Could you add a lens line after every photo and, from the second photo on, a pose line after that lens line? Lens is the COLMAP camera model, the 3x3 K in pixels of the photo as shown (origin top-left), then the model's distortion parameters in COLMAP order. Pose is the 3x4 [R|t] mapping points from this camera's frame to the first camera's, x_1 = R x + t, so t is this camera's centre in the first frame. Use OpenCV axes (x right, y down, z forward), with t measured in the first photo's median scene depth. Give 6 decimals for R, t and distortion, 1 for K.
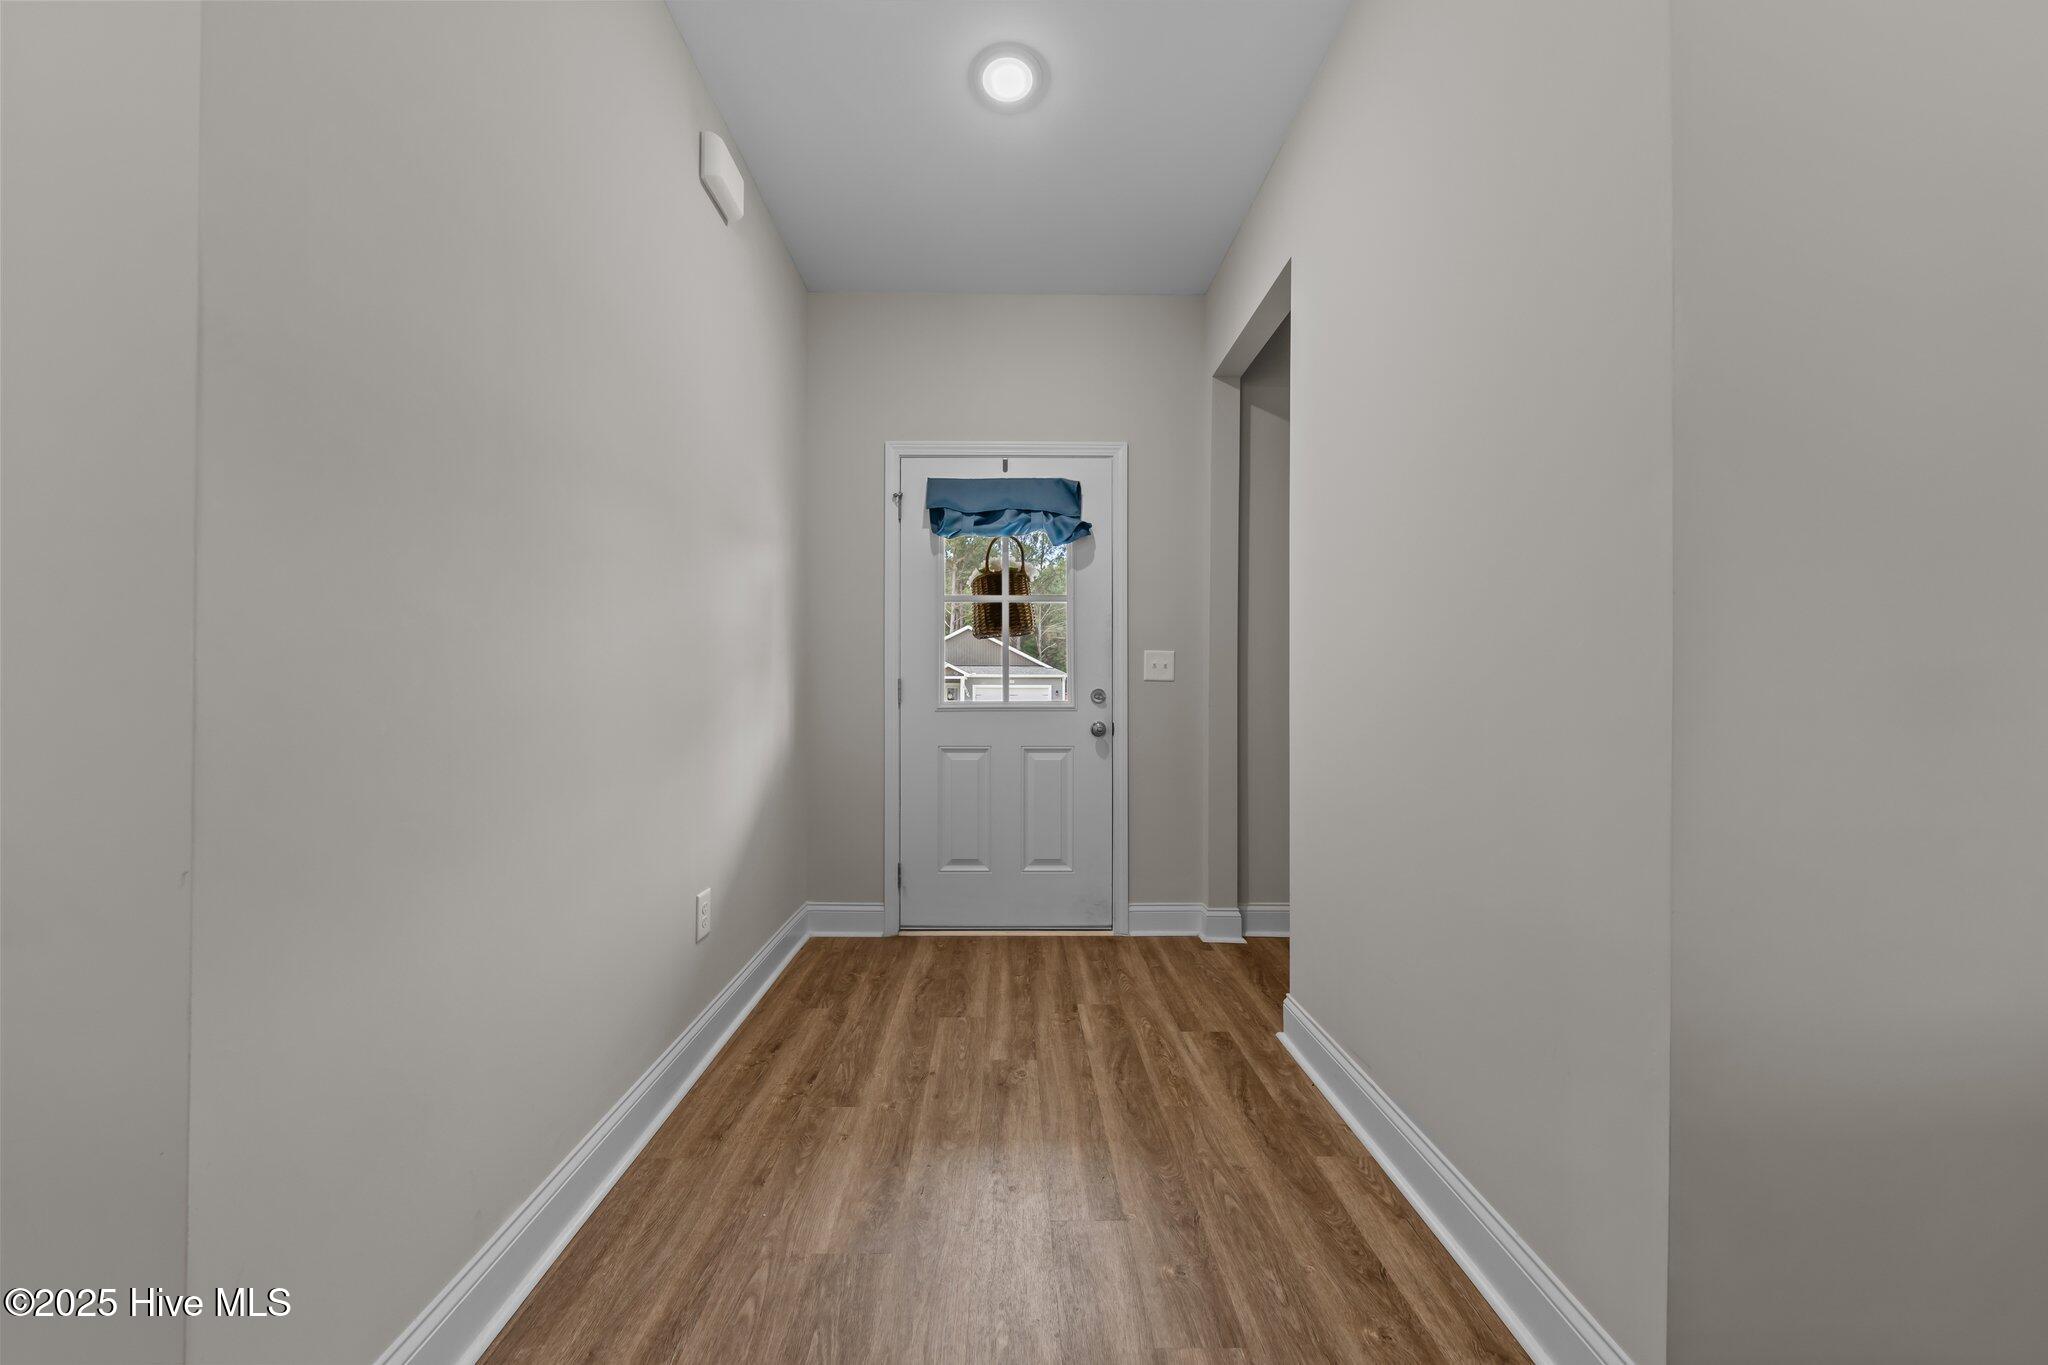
lens RADIAL K [[714.8, 0, 1023.3], [0, 714.8, 690.6], [0, 0, 1]] dist [0.003856, -0.000024]
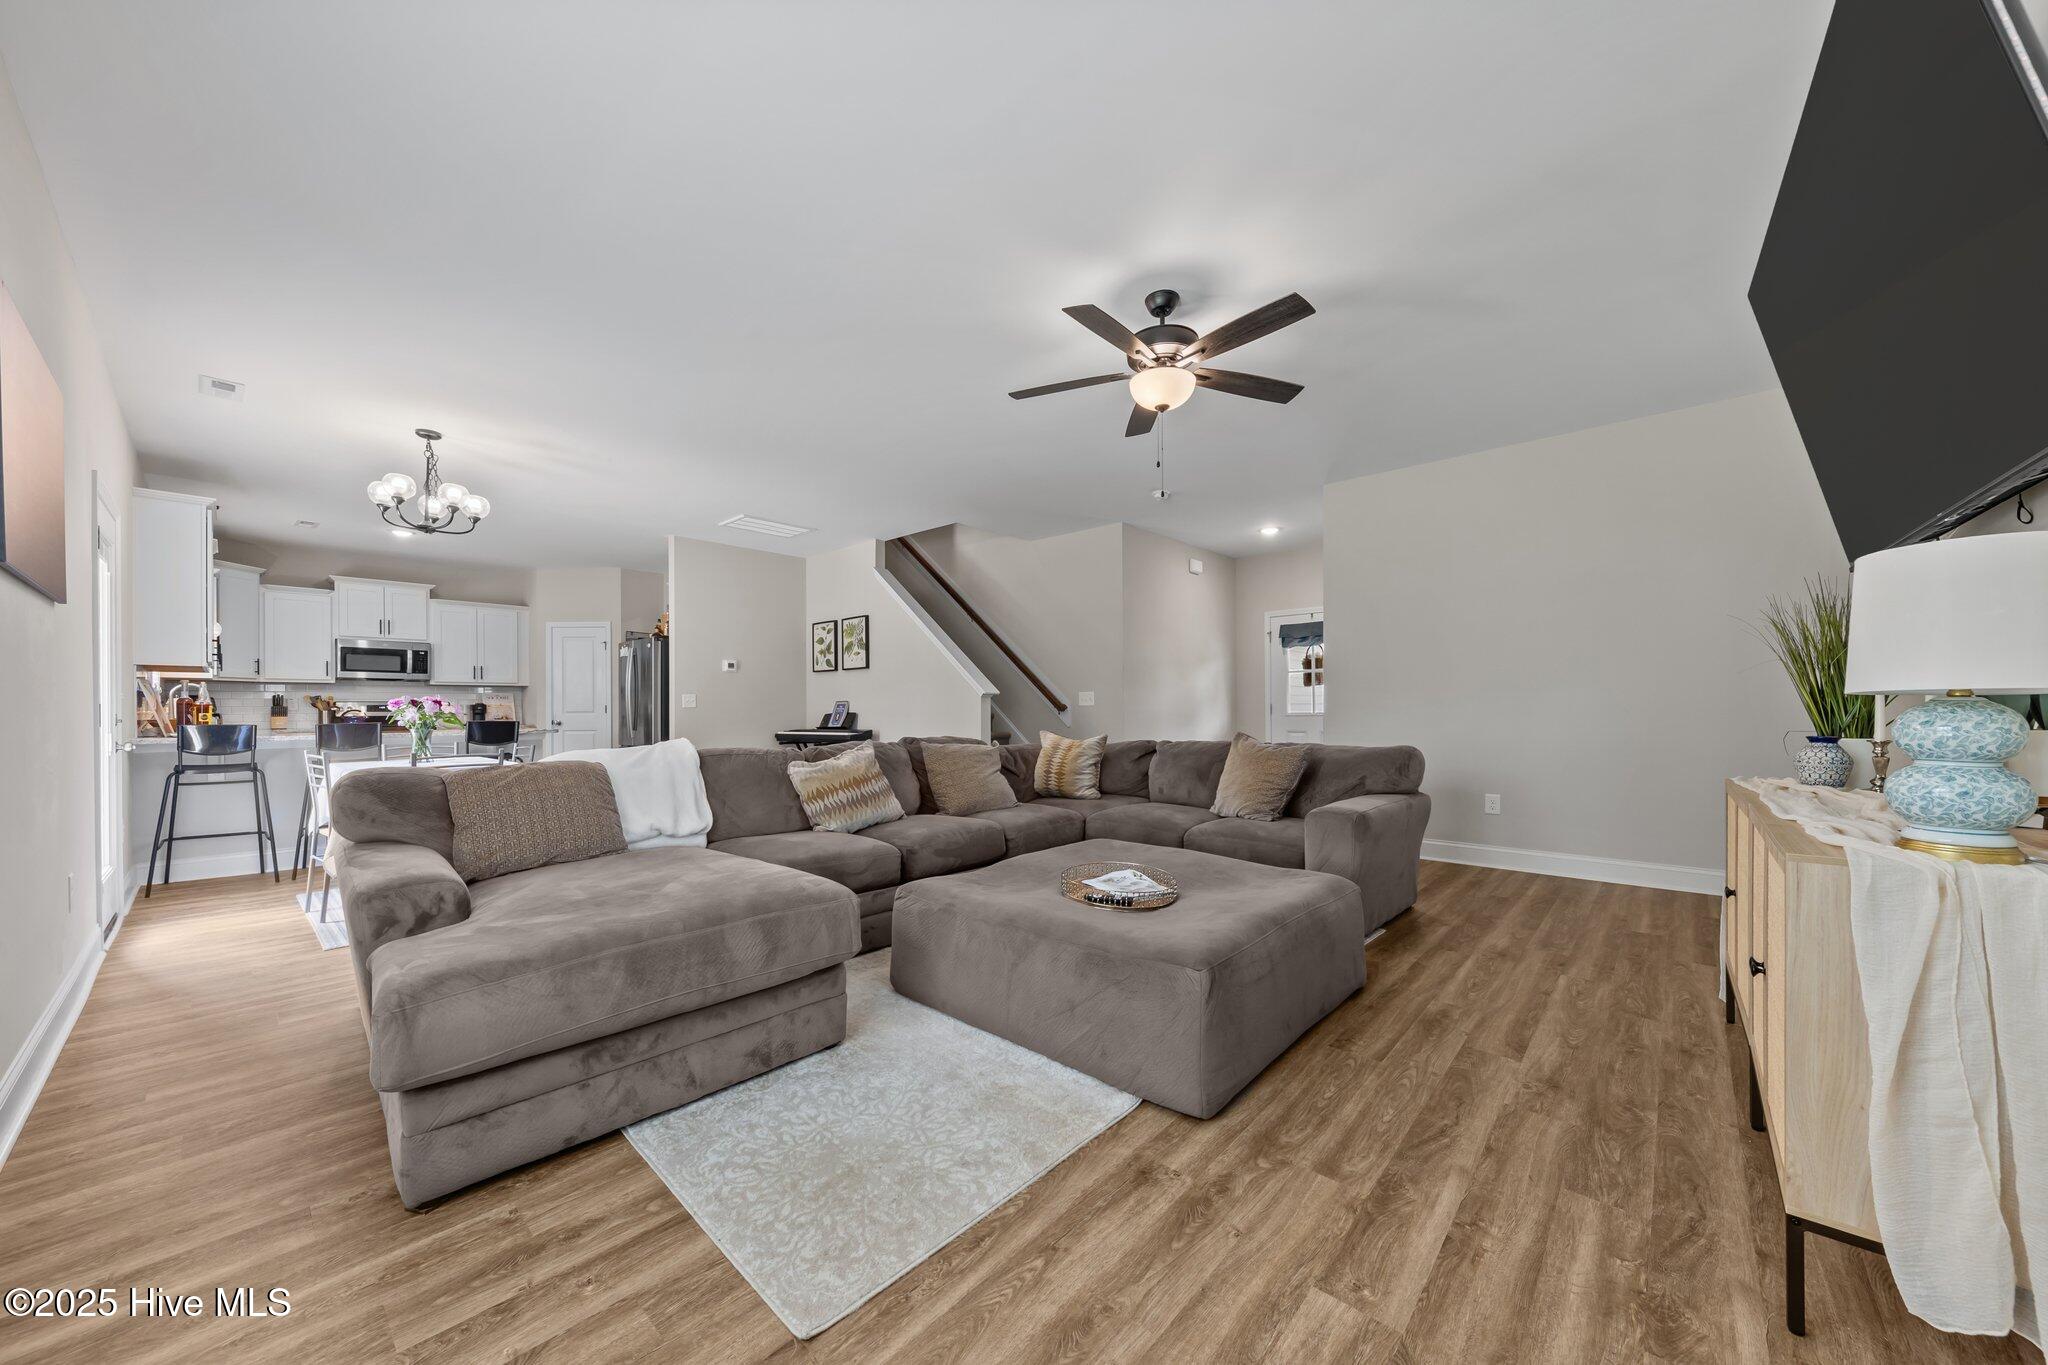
lens RADIAL K [[714.8, 0, 1011.3], [0, 714.8, 704.4], [0, 0, 1]] dist [0.003856, -0.000024]
pose [[0.721150, -0.007834, -0.692735, 2.085515], [0.007944, 0.999964, -0.003039, -0.031391], [0.692733, -0.003312, 0.721186, -3.338647]]
